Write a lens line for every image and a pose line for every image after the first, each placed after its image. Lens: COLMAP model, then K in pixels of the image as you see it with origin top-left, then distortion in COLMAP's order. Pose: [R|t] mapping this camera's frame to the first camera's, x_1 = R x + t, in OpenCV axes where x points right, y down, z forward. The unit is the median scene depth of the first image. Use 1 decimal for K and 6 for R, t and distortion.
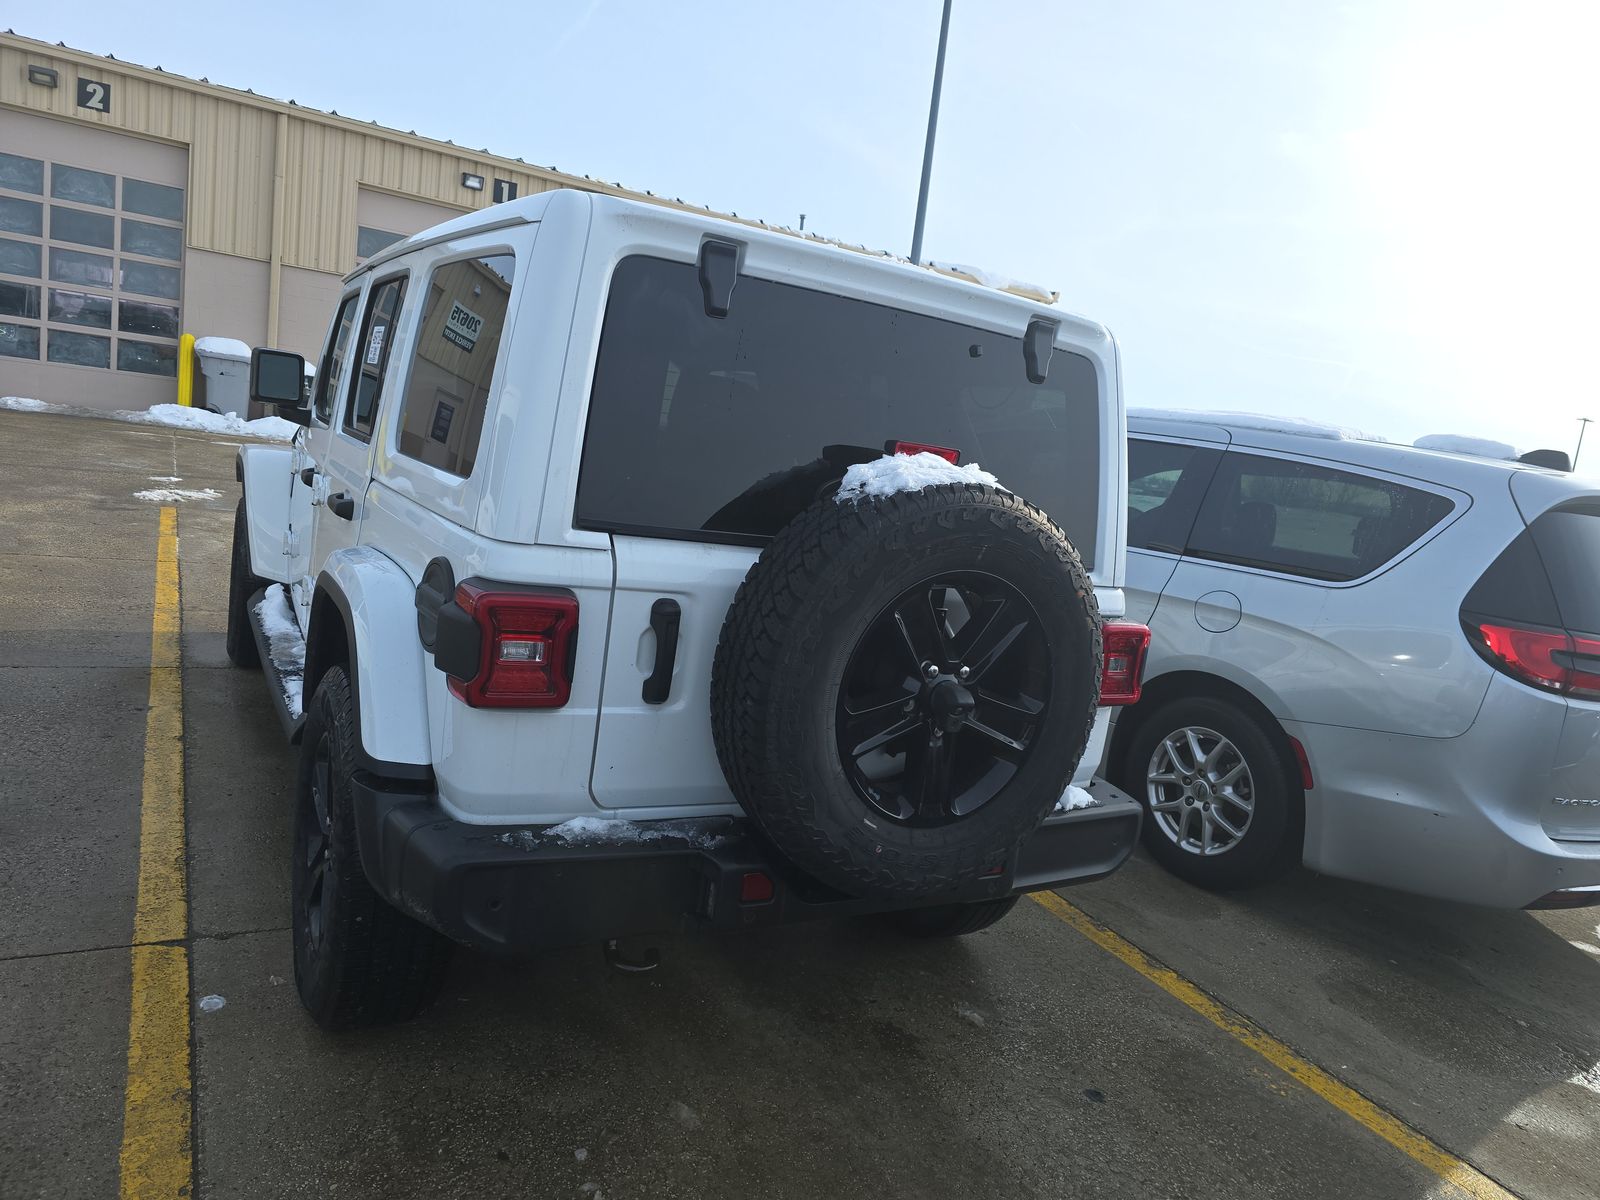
lens RADIAL K [[1090.5, 0, 715.4], [0, 1090.5, 620.9], [0, 0, 1]] dist [0.047120, -0.032080]
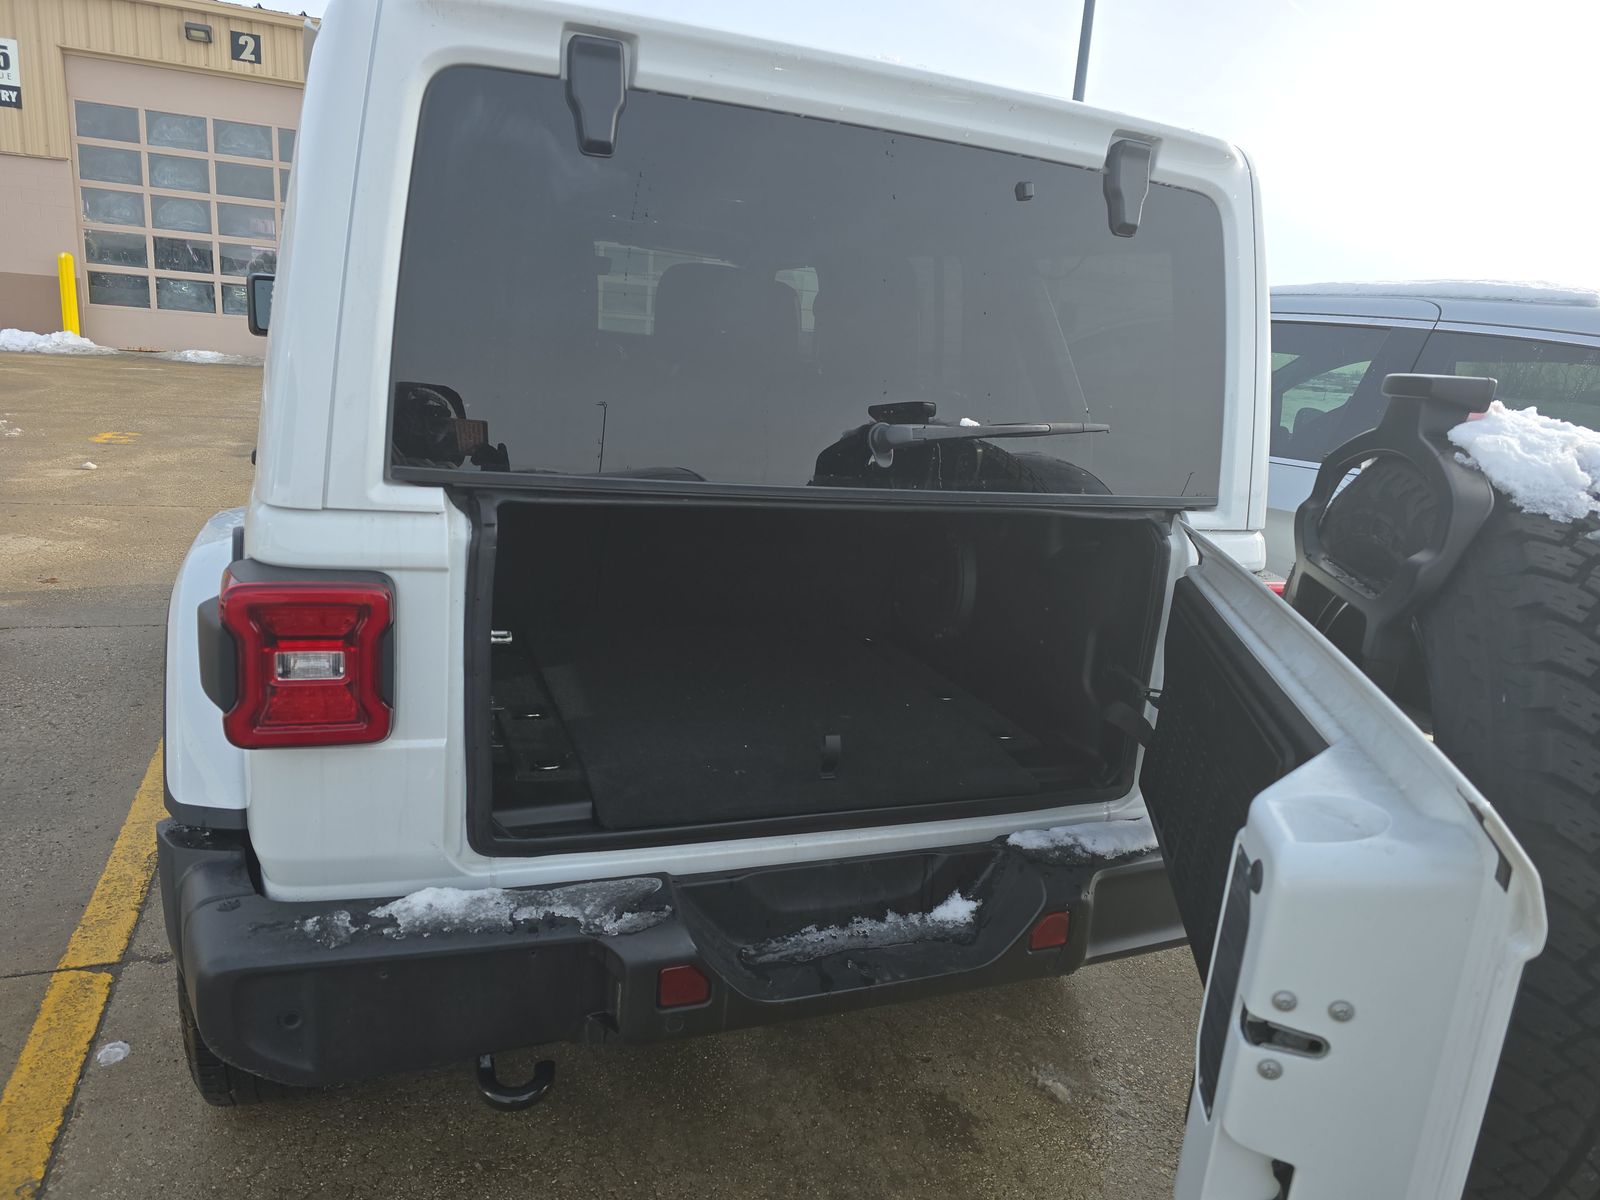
lens RADIAL K [[1058.4, 0, 731.4], [0, 1058.4, 621.3], [0, 0, 1]] dist [0.041886, -0.031864]
pose [[0.988879, -0.015177, -0.147947, 0.118468], [0.026284, 0.996955, 0.073412, -0.027385], [0.146382, -0.076484, 0.986267, 0.236990]]
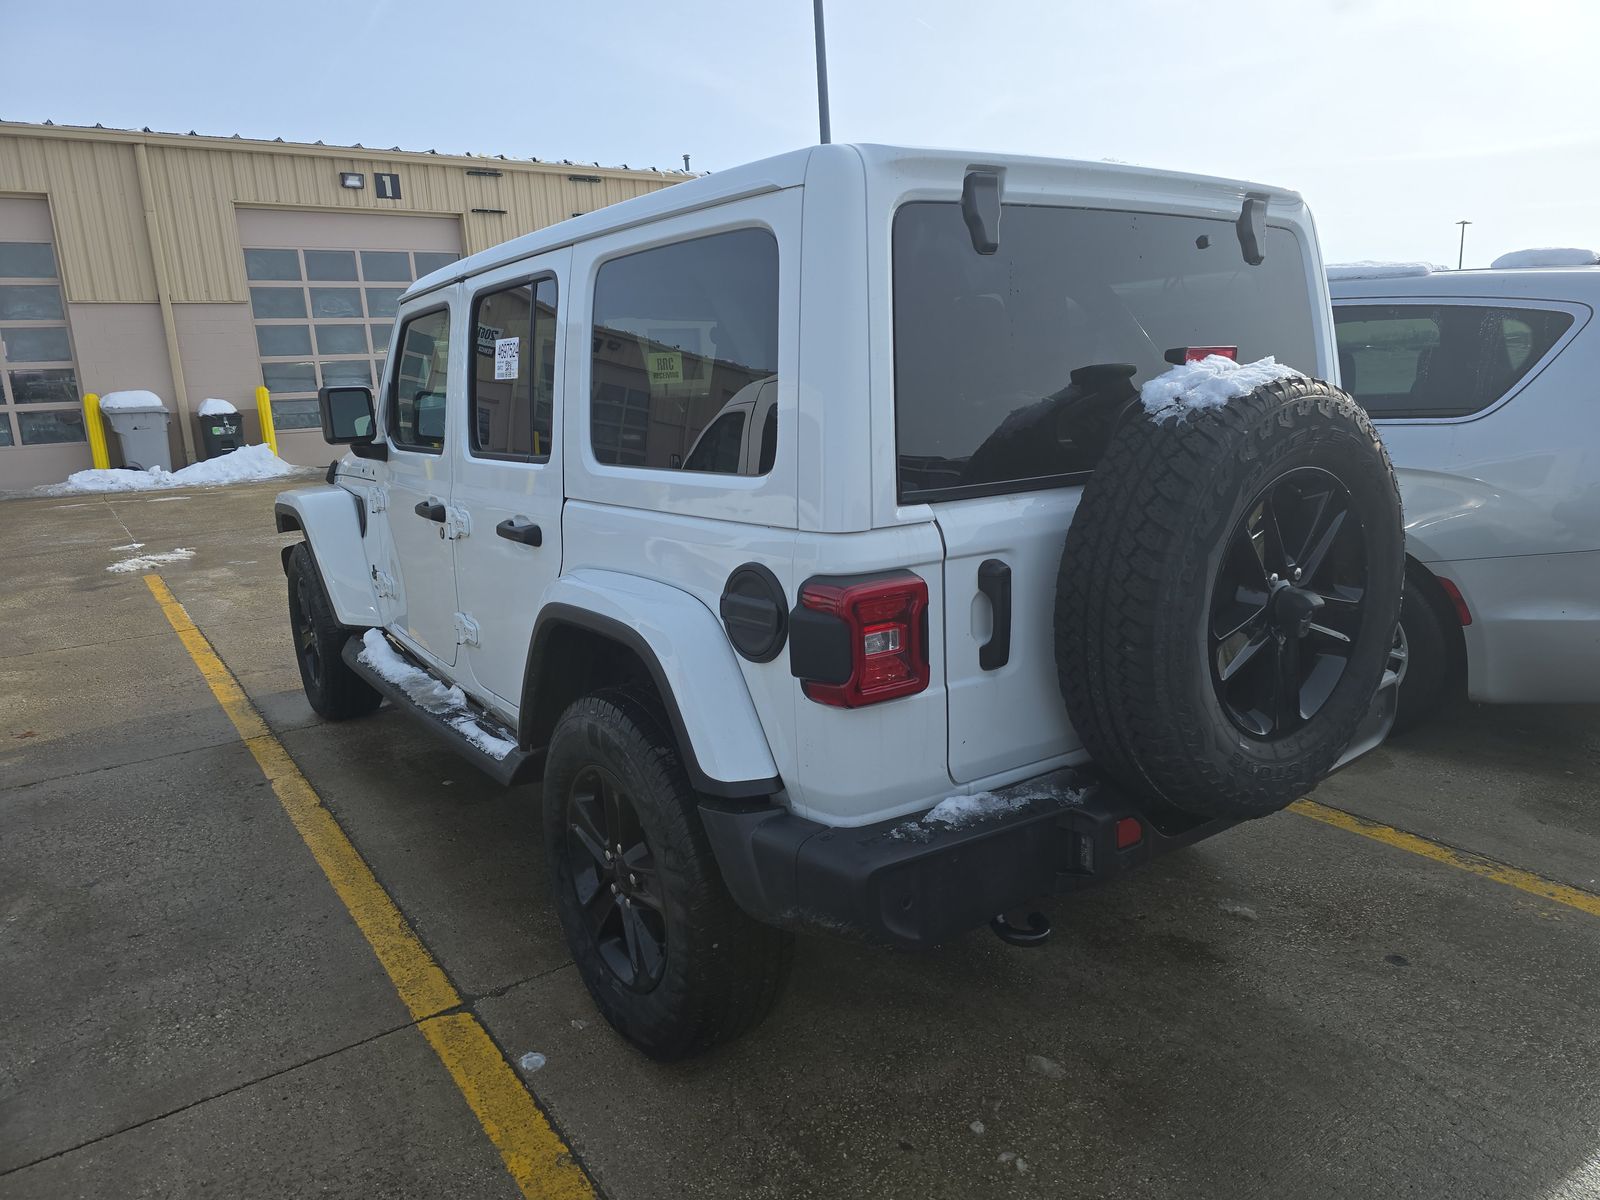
lens RADIAL K [[1085.6, 0, 713.5], [0, 1085.6, 642.0], [0, 0, 1]] dist [0.039285, -0.029234]
pose [[0.978771, -0.198262, 0.051964, -0.232751], [0.194768, 0.978666, 0.065410, -0.039551], [-0.063824, -0.053901, 0.996504, 0.042065]]
